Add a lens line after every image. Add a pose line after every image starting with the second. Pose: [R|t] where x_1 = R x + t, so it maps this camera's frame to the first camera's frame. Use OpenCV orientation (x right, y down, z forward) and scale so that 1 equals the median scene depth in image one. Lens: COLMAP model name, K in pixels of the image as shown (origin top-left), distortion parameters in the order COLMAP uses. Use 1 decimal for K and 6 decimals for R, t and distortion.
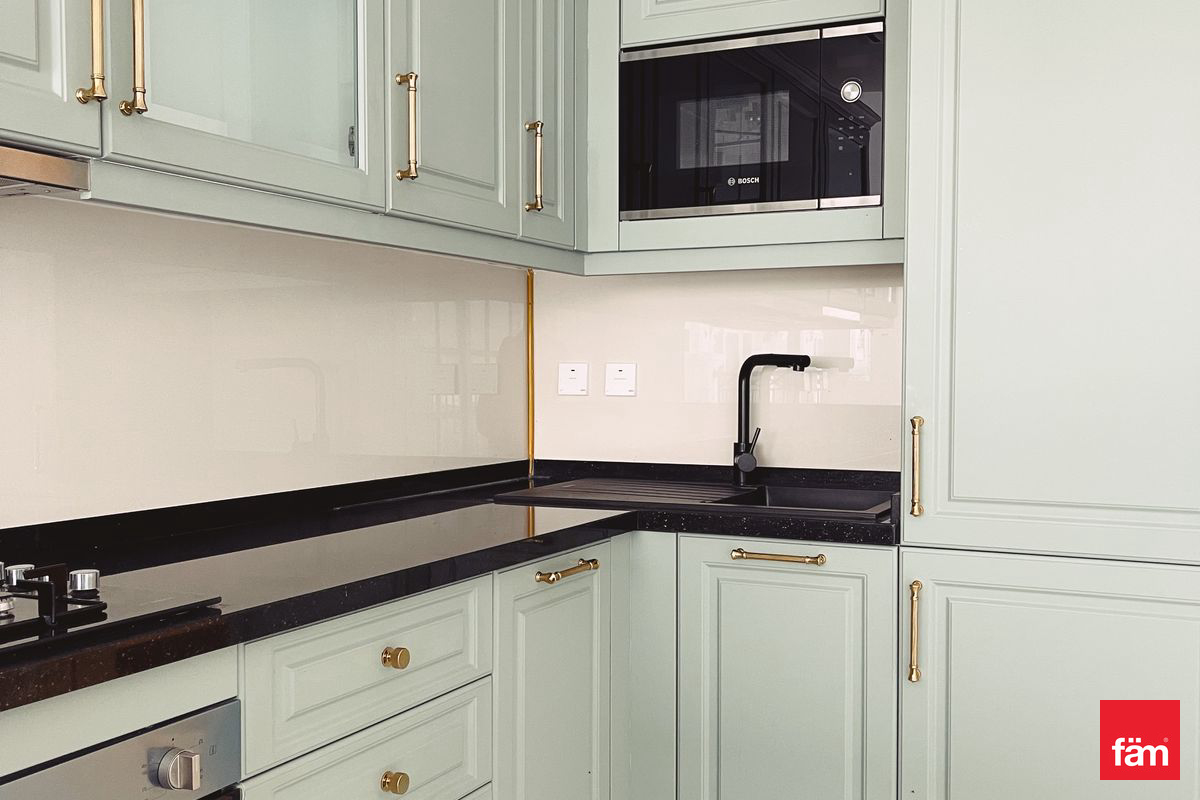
lens RADIAL K [[1211.9, 0, 603.4], [0, 1211.9, 395.5], [0, 0, 1]] dist [0.031051, -0.009089]
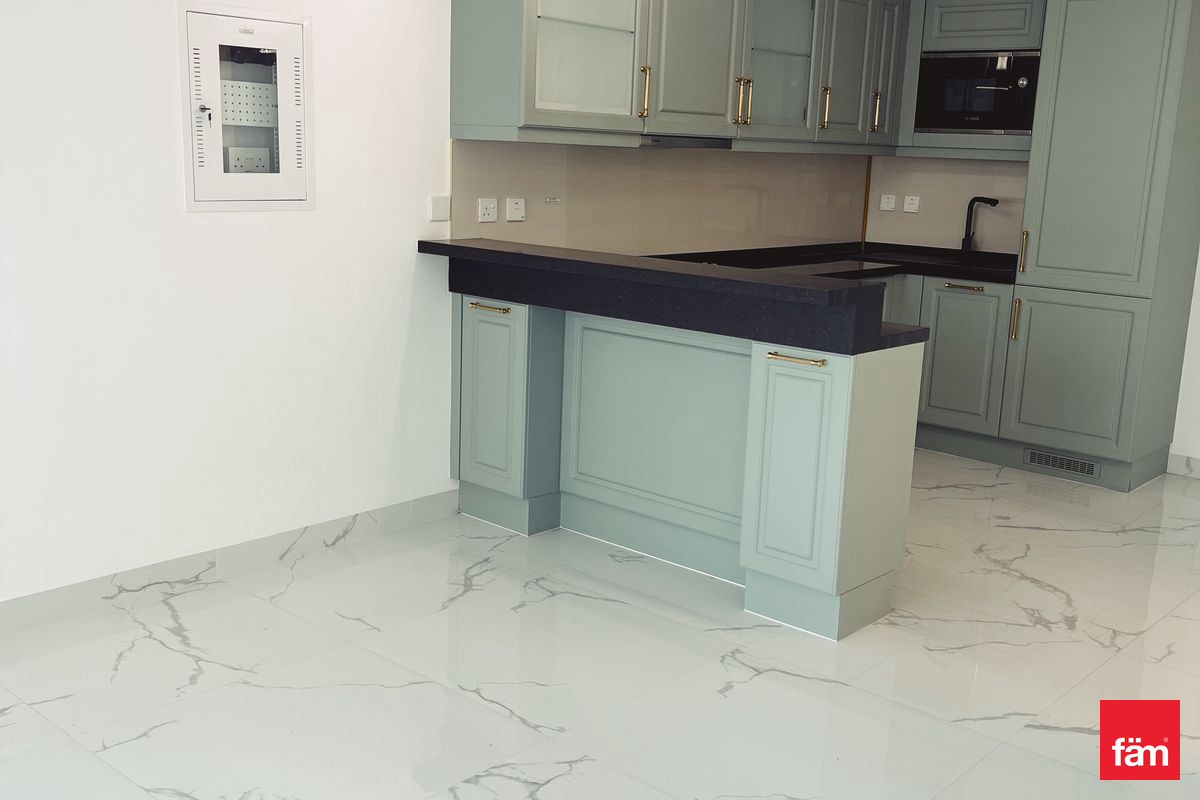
lens RADIAL K [[1211.9, 0, 603.4], [0, 1211.9, 395.5], [0, 0, 1]] dist [0.031051, -0.009089]
pose [[0.961325, 0.091801, -0.259665, 0.100654], [-0.043822, 0.981788, 0.184858, -0.069037], [0.271906, -0.166330, 0.947840, -1.497261]]
